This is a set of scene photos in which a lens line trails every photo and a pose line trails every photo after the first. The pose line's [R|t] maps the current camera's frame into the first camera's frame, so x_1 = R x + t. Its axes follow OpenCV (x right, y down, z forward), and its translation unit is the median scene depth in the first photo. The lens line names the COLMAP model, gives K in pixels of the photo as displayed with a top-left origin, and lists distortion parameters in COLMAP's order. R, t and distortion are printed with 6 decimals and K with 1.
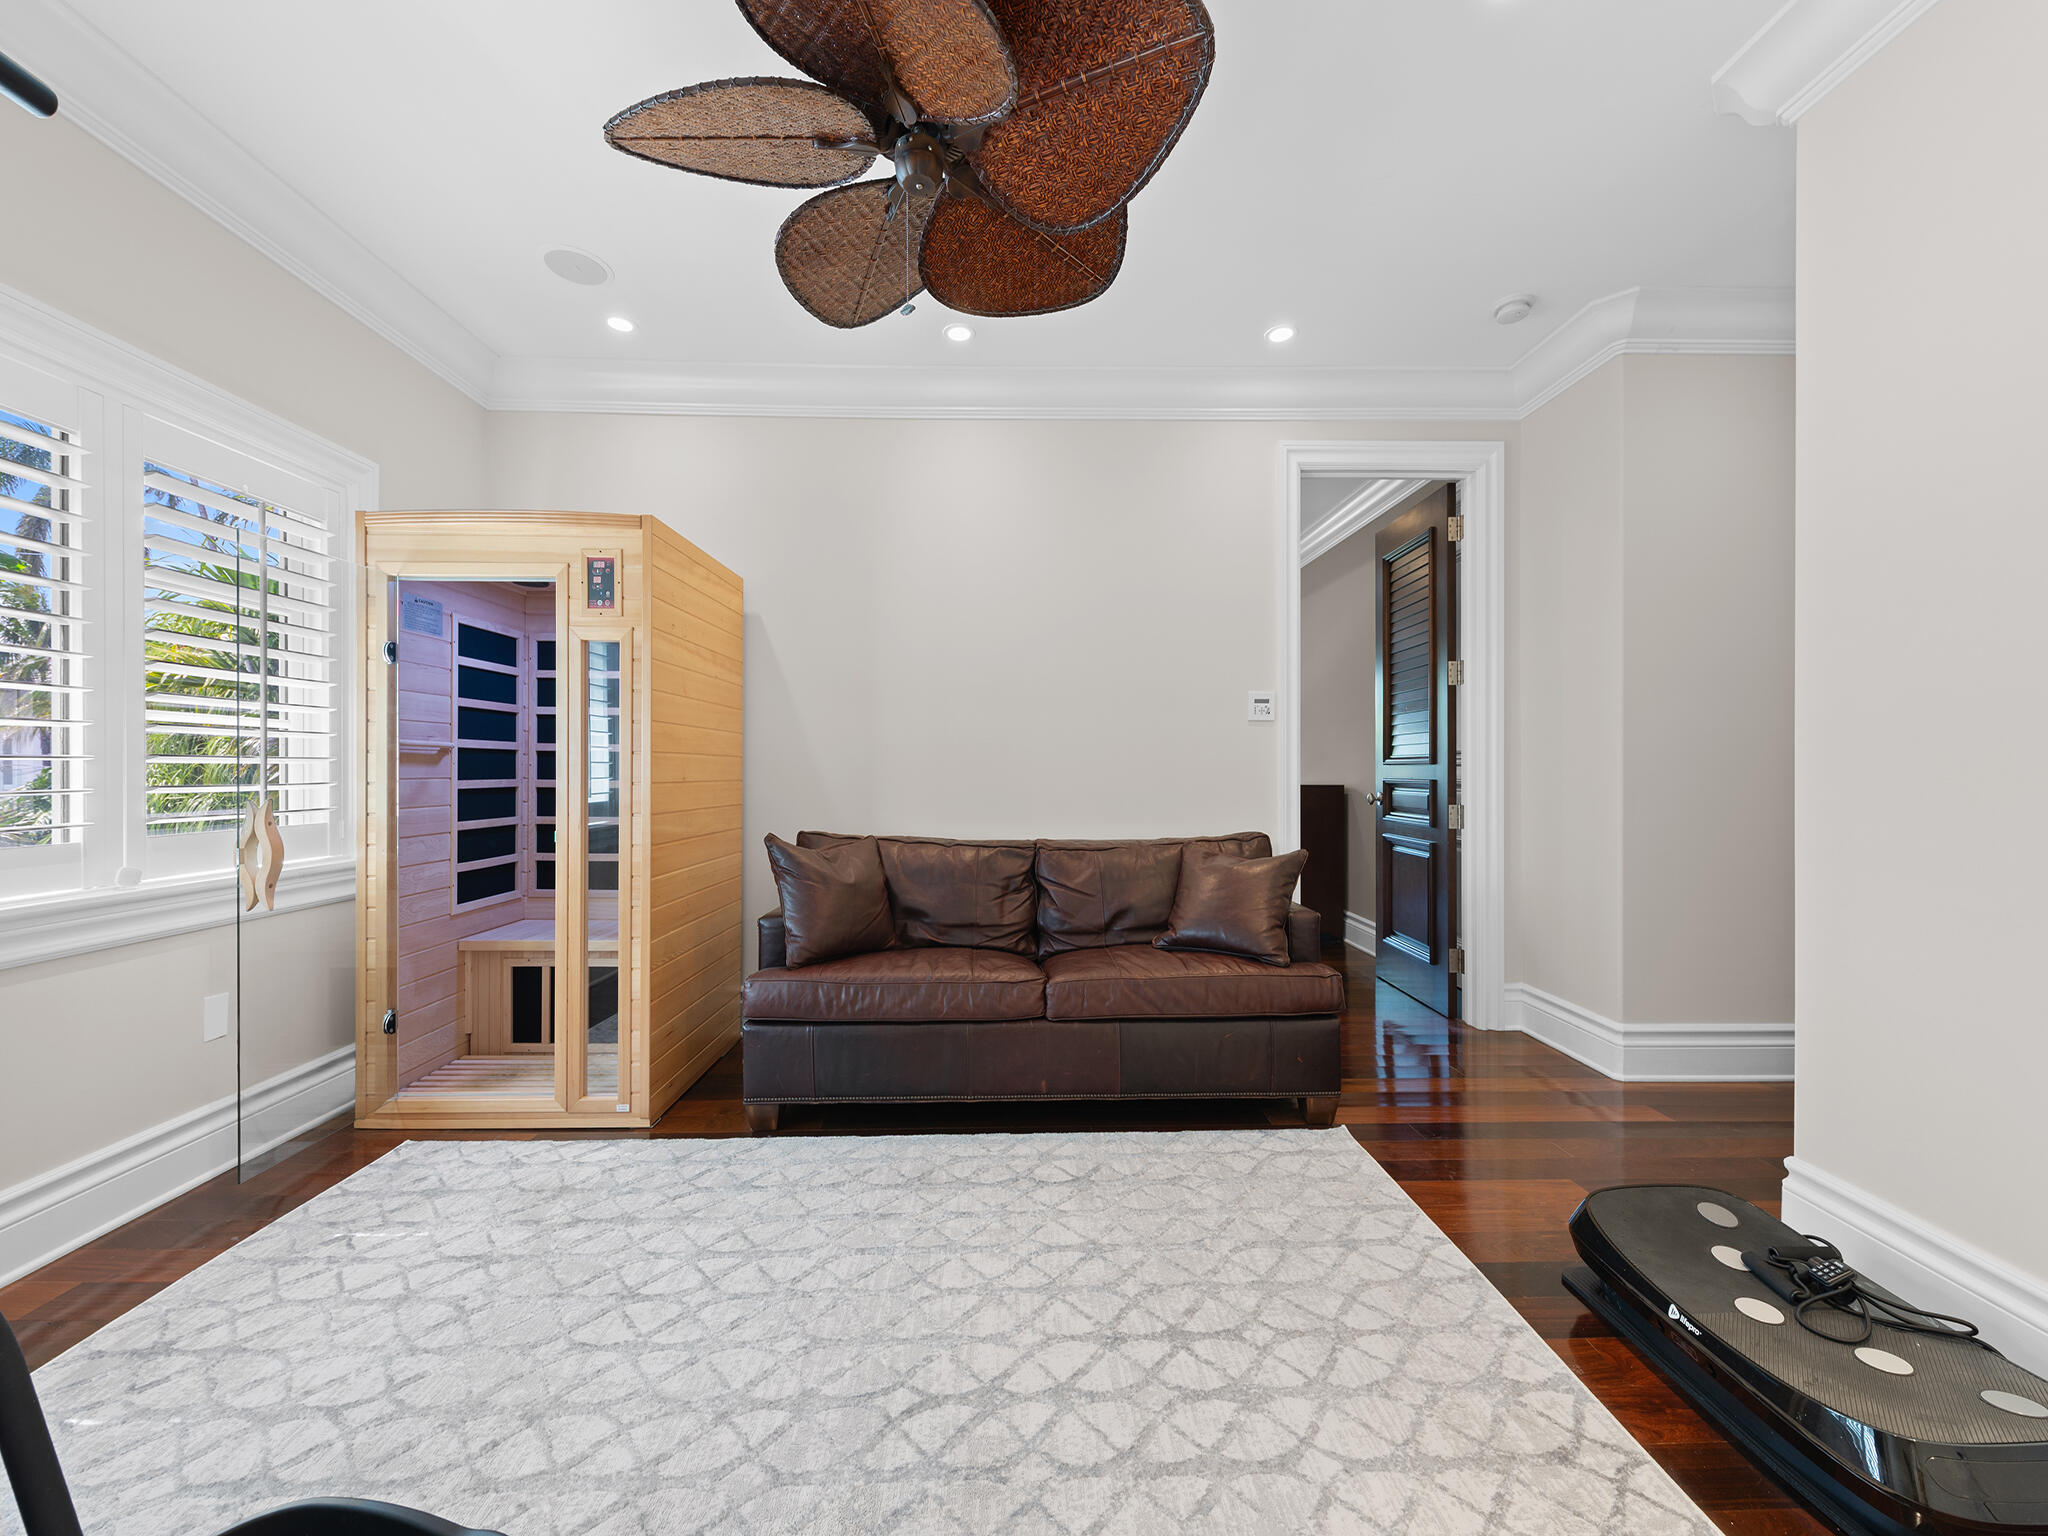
lens RADIAL K [[805.7, 0, 1021.5], [0, 805.7, 764.3], [0, 0, 1]] dist [0.002950, -0.003052]
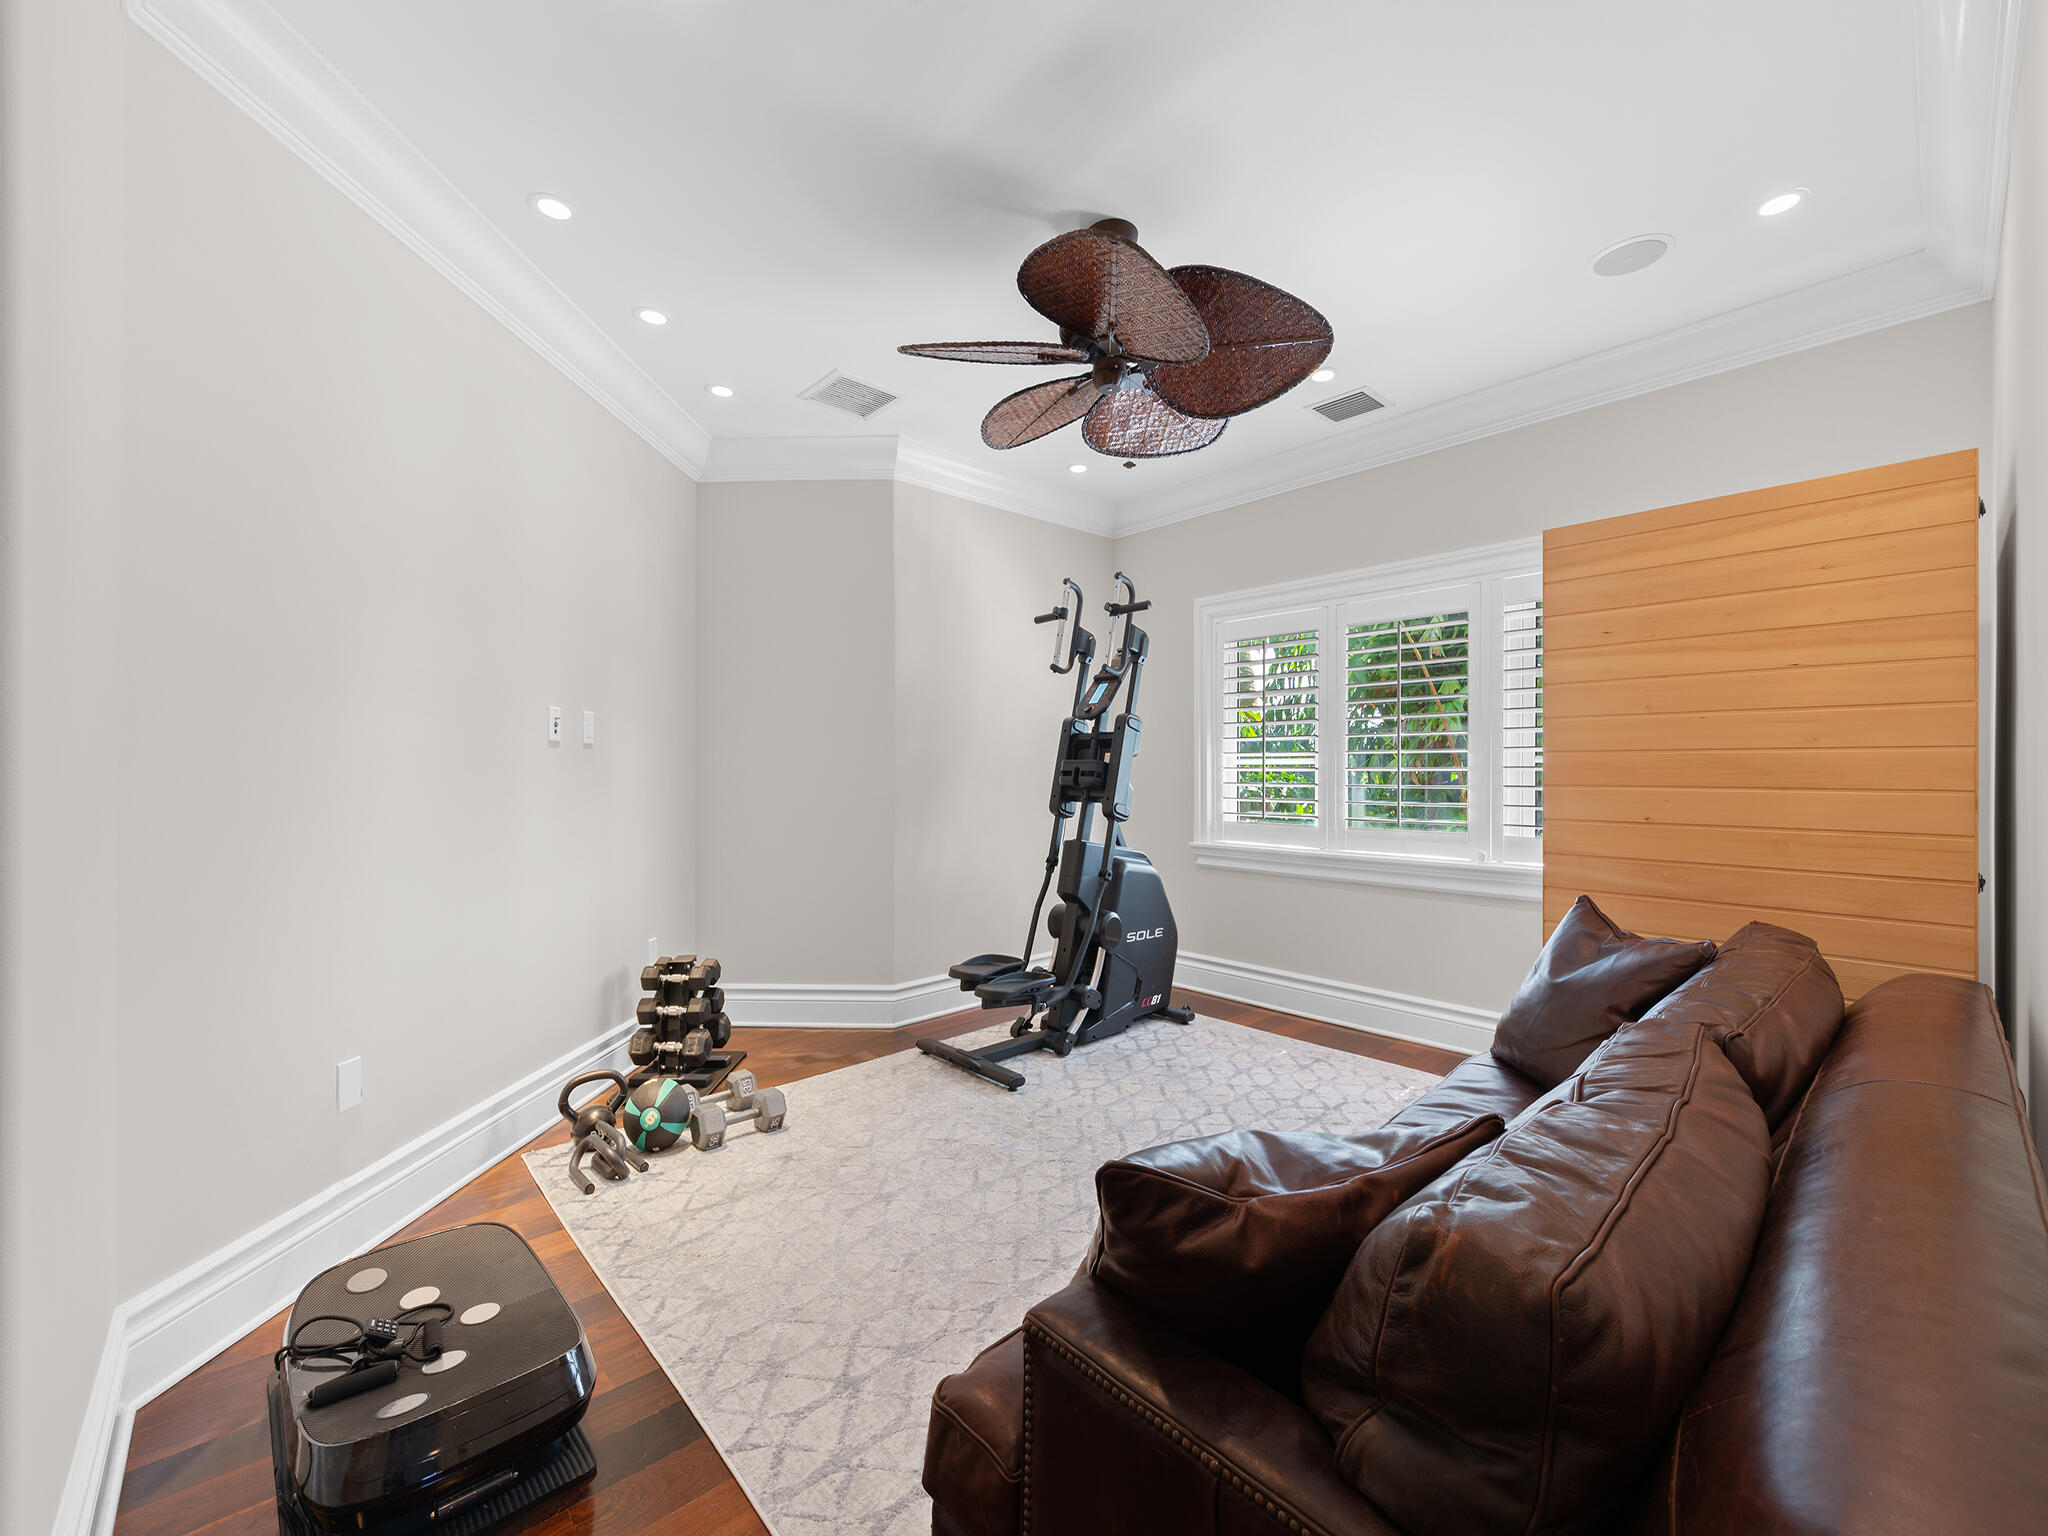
lens RADIAL K [[837.8, 0, 1026.0], [0, 837.8, 773.8], [0, 0, 1]] dist [0.000695, -0.001856]
pose [[-0.753613, 0.002441, -0.657314, 0.961422], [0.001857, 0.999997, 0.001584, -0.051261], [0.657315, -0.000027, -0.753616, 2.046050]]
